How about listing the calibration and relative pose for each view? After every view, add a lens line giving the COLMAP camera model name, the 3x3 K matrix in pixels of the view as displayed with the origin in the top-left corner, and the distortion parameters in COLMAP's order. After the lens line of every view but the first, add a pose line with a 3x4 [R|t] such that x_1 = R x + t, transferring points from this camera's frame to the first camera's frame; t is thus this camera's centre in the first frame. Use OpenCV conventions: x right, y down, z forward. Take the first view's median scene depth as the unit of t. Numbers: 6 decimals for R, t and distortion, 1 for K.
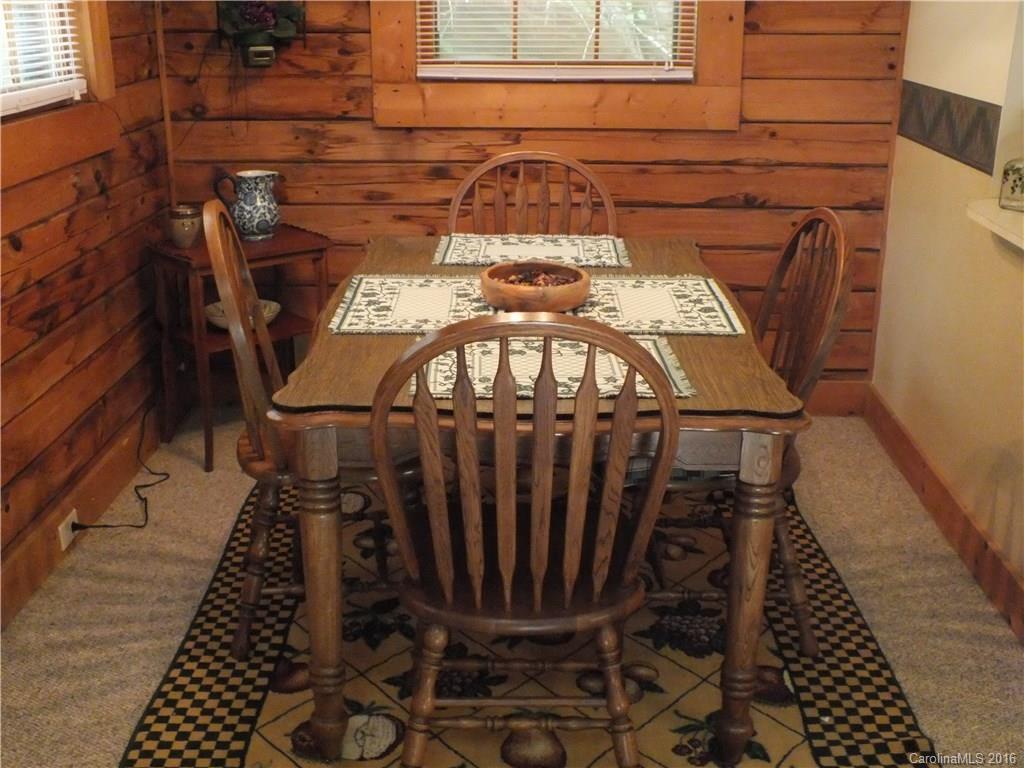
lens RADIAL K [[1205.3, 0, 512.0], [0, 1205.3, 384.0], [0, 0, 1]] dist [-0.248383, 0.666311]
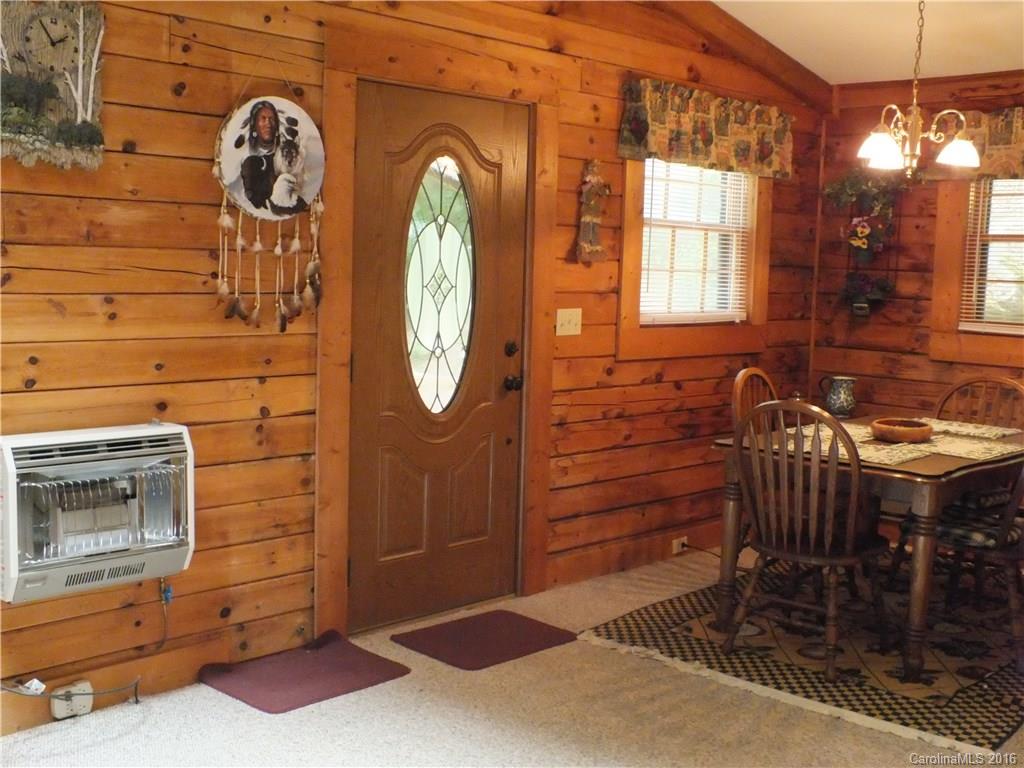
lens RADIAL K [[1205.3, 0, 512.0], [0, 1205.3, 384.0], [0, 0, 1]] dist [-0.248383, 0.666311]
pose [[0.735946, 0.088267, -0.671262, 0.532173], [-0.241877, 0.960312, -0.138909, 0.165160], [0.632360, 0.264592, 0.728088, -0.473267]]
